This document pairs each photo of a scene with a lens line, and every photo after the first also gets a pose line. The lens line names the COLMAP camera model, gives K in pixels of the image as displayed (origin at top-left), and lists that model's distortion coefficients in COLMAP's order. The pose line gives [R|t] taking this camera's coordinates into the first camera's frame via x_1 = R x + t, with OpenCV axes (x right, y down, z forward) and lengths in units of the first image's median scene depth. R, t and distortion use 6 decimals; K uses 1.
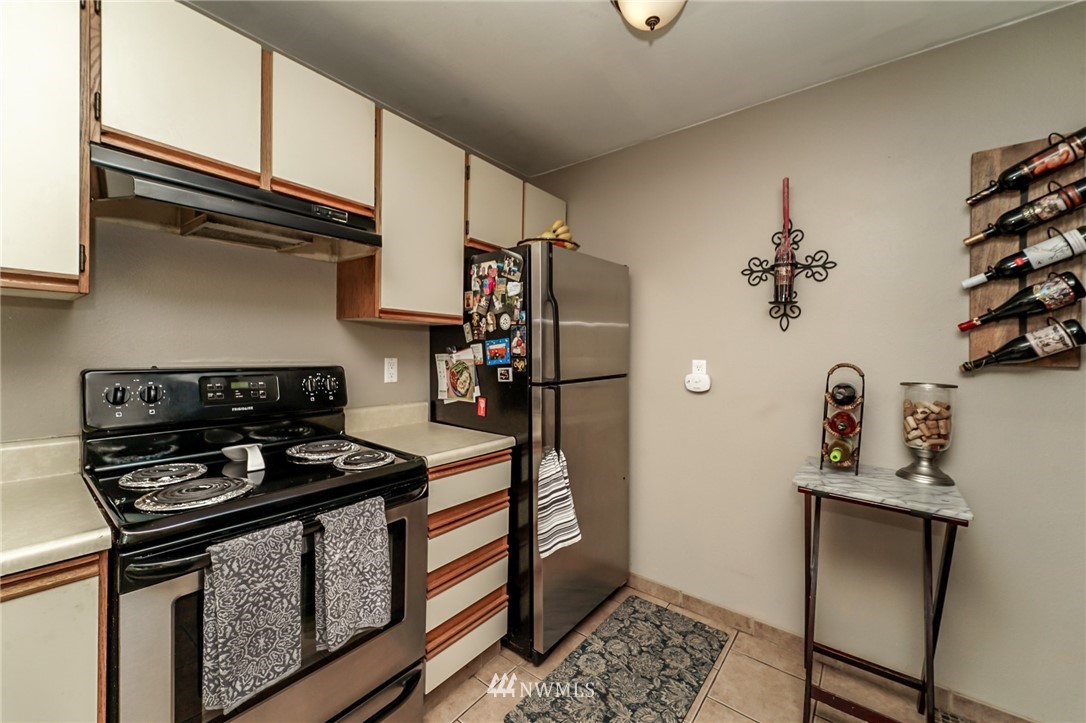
lens RADIAL K [[424.6, 0, 541.6], [0, 424.6, 356.5], [0, 0, 1]] dist [0.013219, 0.000097]
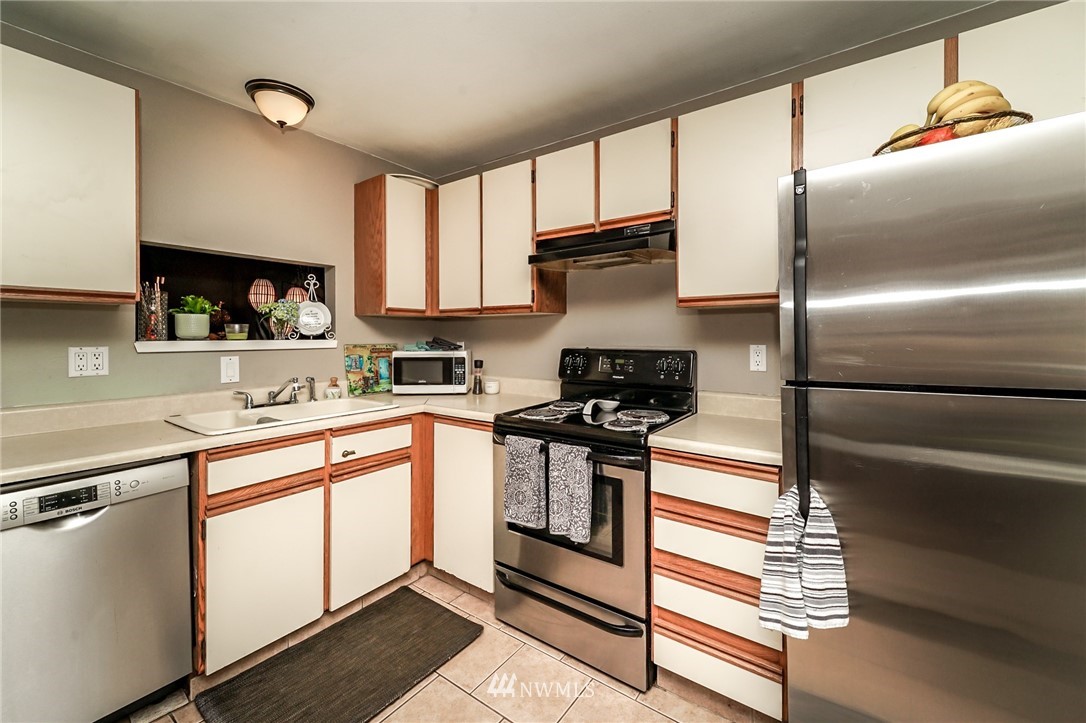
lens RADIAL K [[443.7, 0, 541.5], [0, 443.7, 334.7], [0, 0, 1]] dist [0.013825, 0.000017]
pose [[0.035965, -0.017266, -0.999204, 0.829565], [-0.010823, 0.999785, -0.017666, 0.005104], [0.999294, 0.011450, 0.035770, 0.675261]]
